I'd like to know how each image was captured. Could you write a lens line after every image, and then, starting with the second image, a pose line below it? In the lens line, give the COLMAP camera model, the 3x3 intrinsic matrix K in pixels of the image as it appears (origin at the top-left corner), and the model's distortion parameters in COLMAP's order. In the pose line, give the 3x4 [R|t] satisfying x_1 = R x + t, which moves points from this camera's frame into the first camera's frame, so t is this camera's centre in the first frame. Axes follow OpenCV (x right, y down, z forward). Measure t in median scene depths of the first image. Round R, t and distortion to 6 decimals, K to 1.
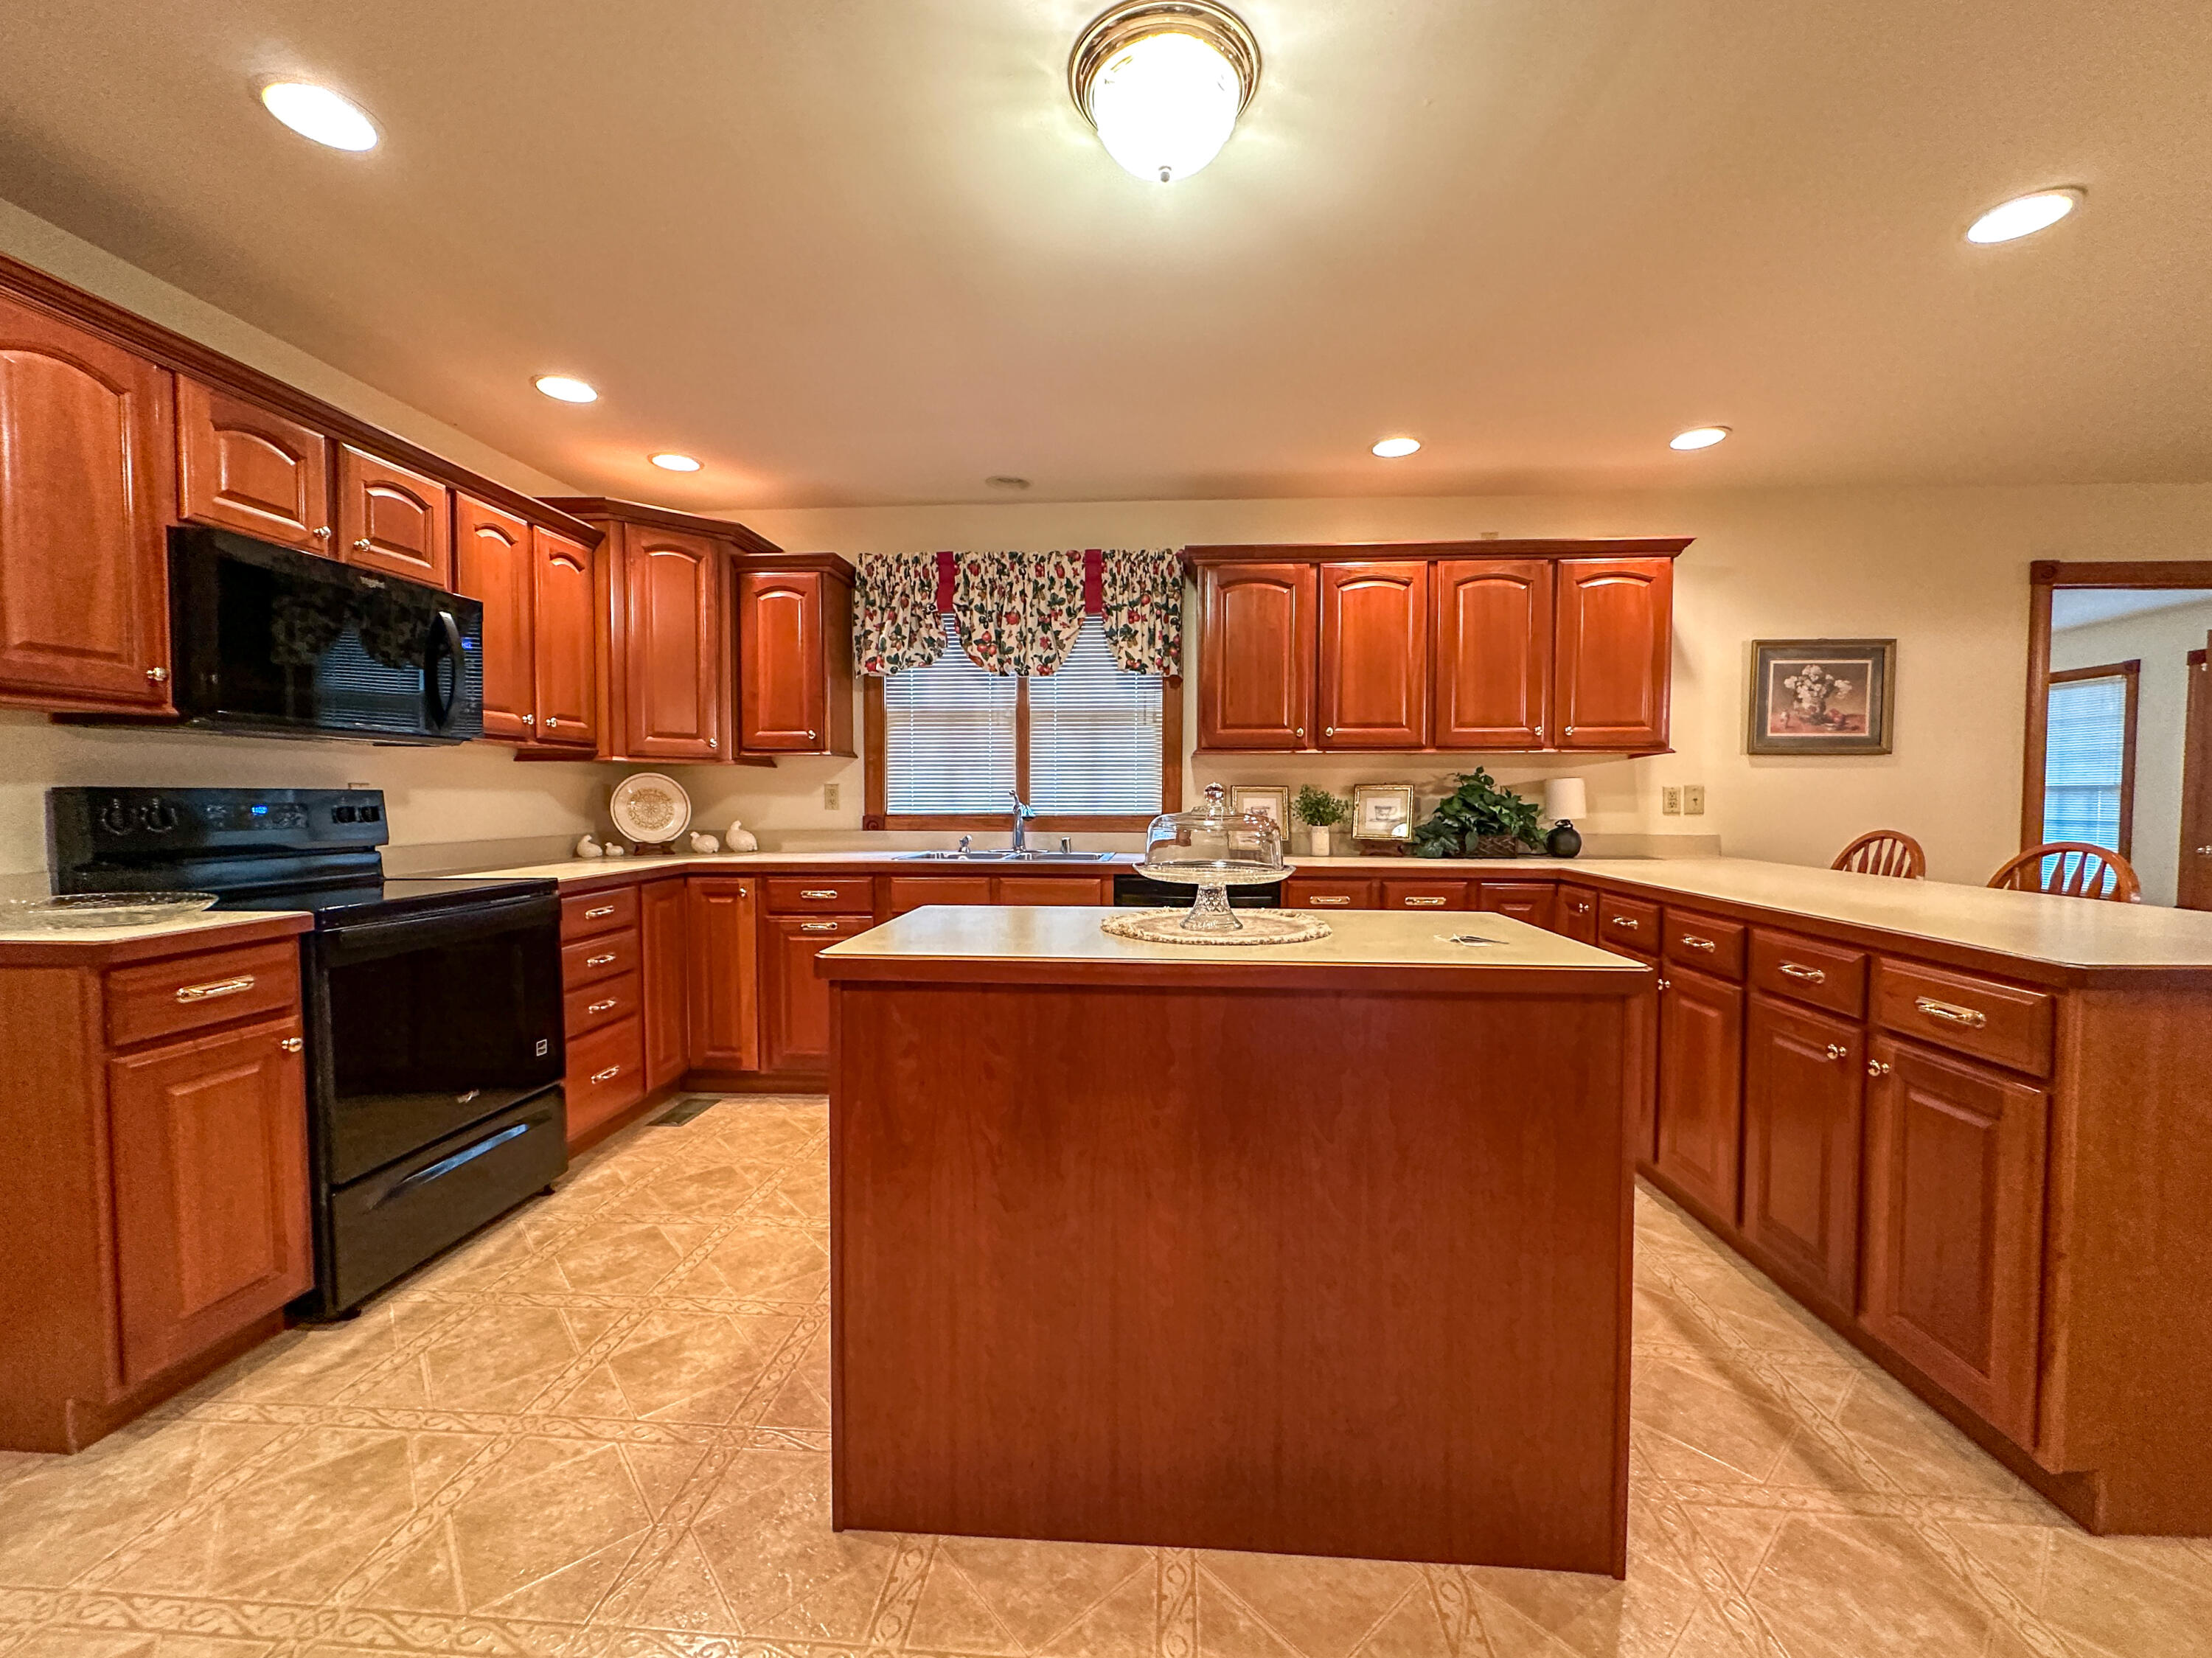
lens RADIAL K [[904.4, 0, 1107.9], [0, 904.4, 823.9], [0, 0, 1]] dist [-0.004625, 0.000810]
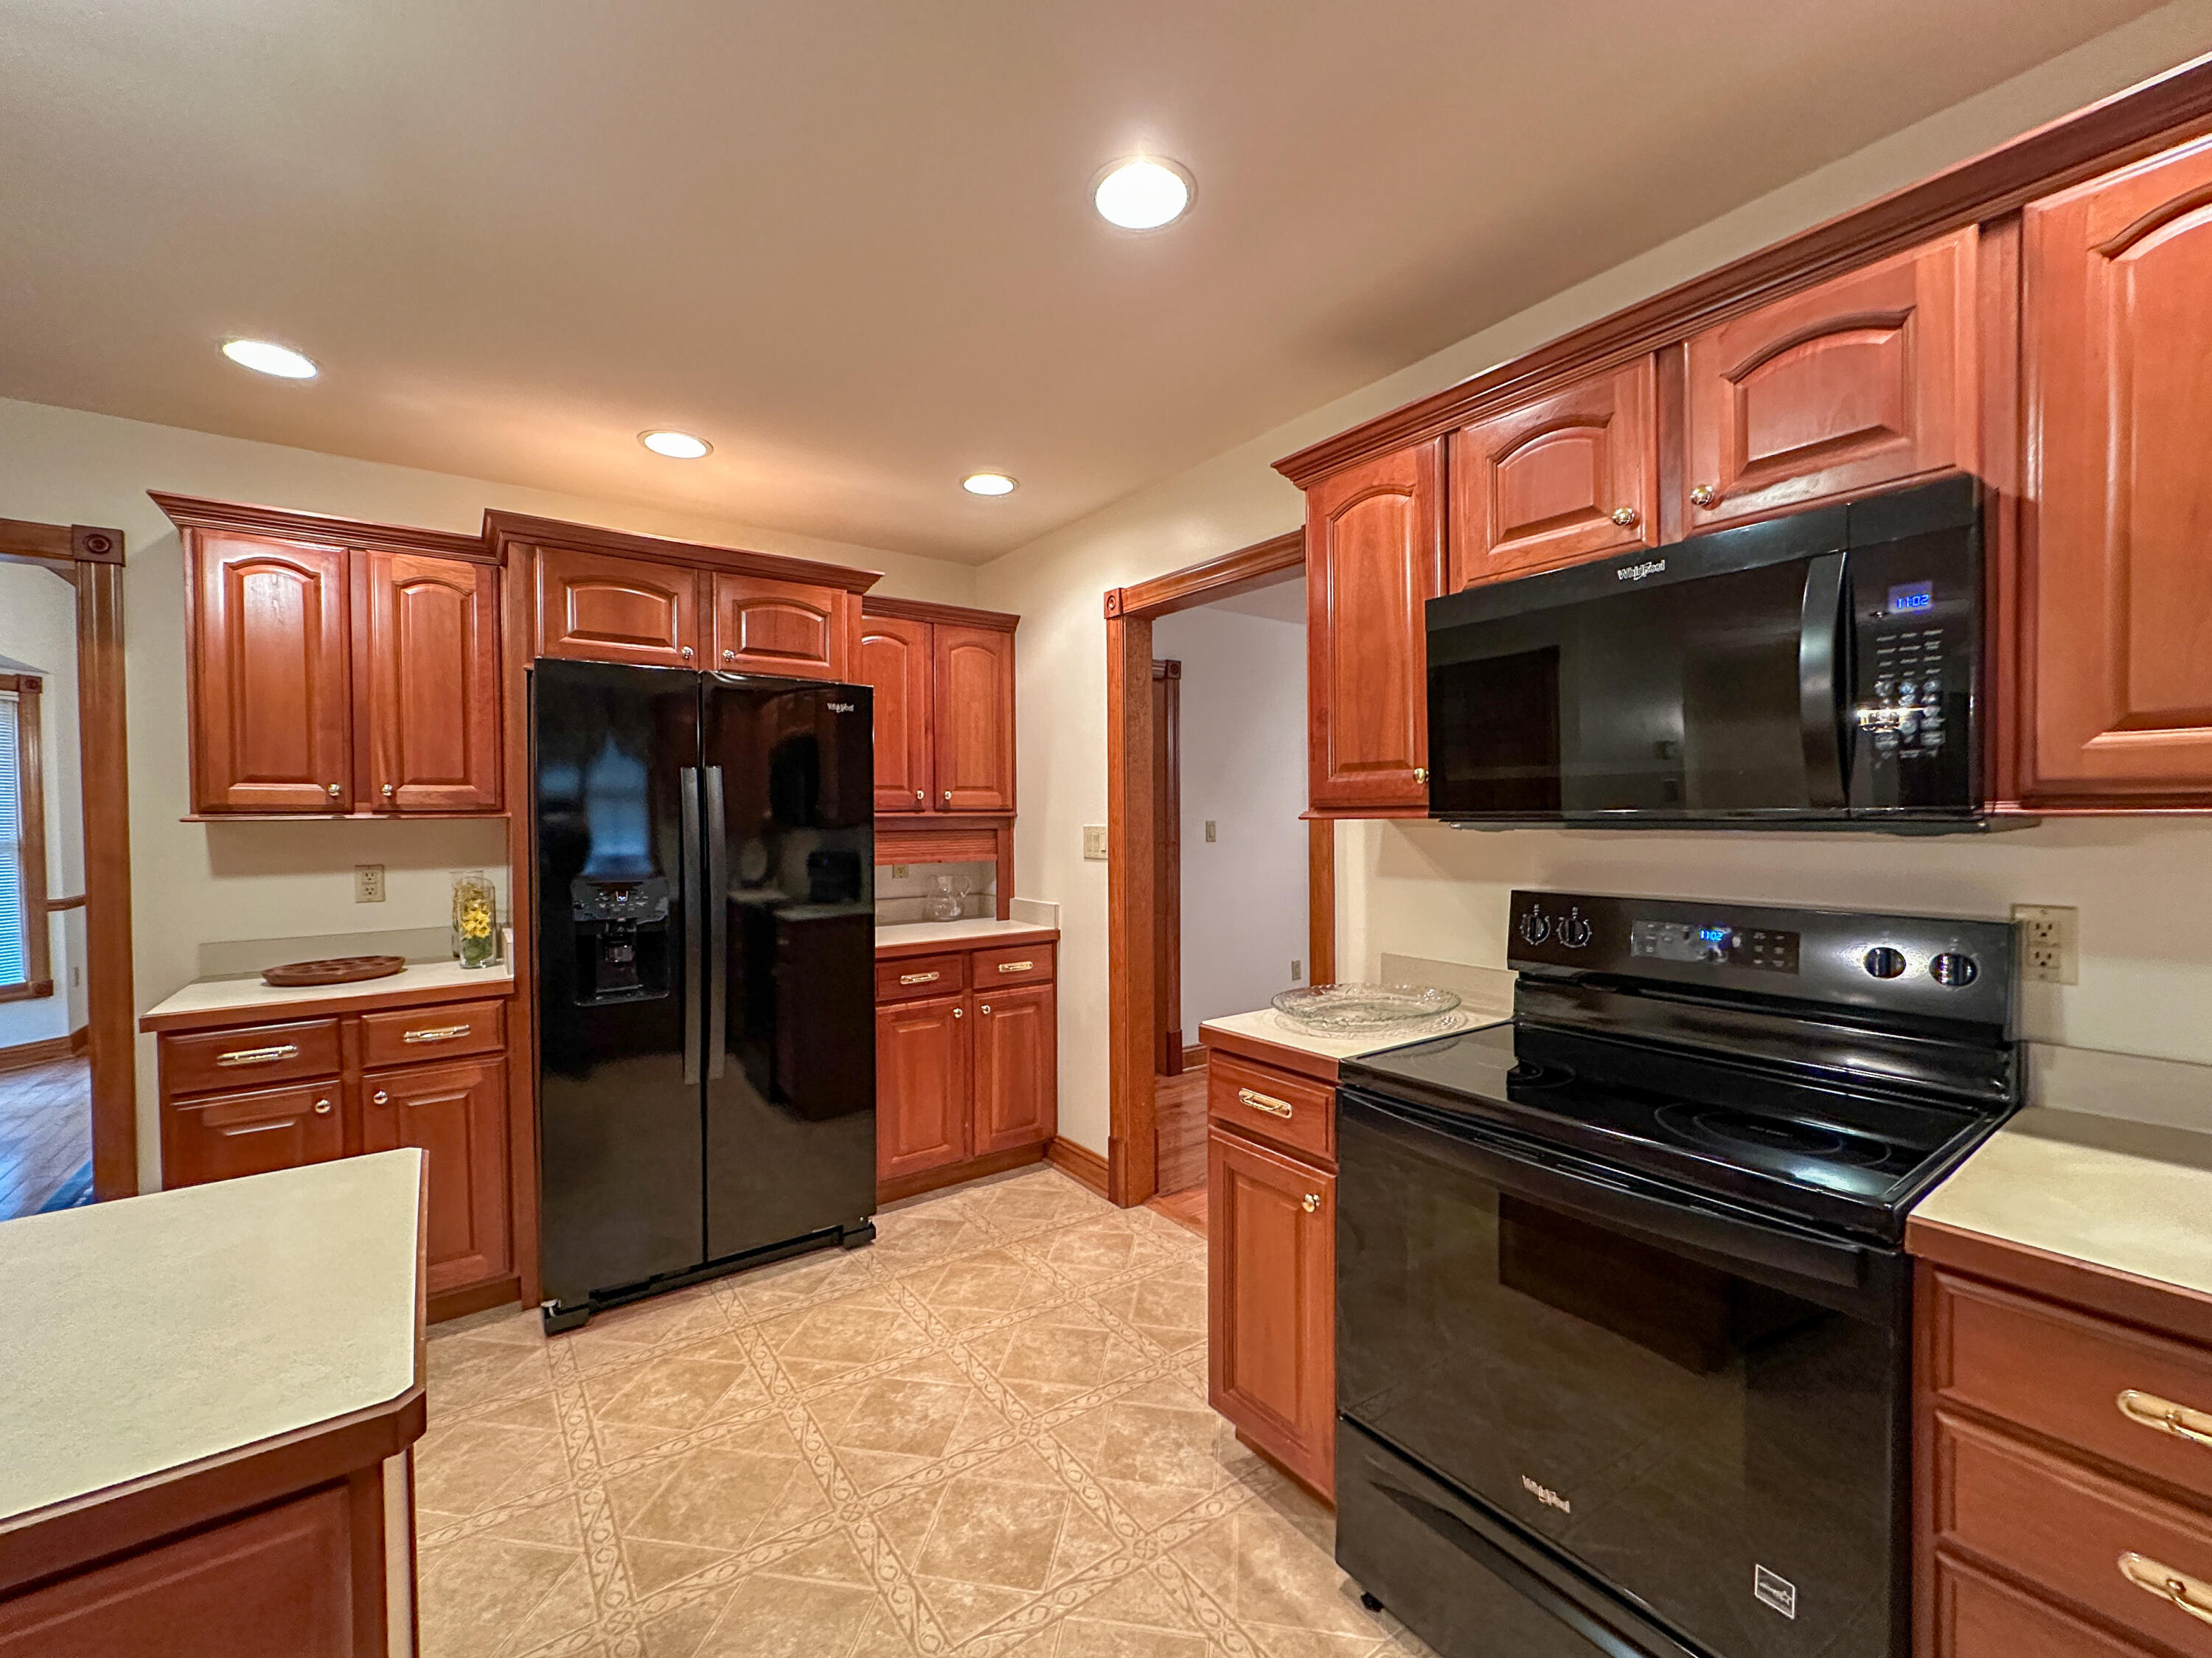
lens RADIAL K [[904.4, 0, 1110.0], [0, 904.4, 834.7], [0, 0, 1]] dist [-0.004625, 0.000810]
pose [[-0.760407, 0.015404, -0.649264, -0.202546], [-0.015450, 0.999007, 0.041796, -0.140675], [0.649263, 0.041813, -0.759414, 1.526357]]
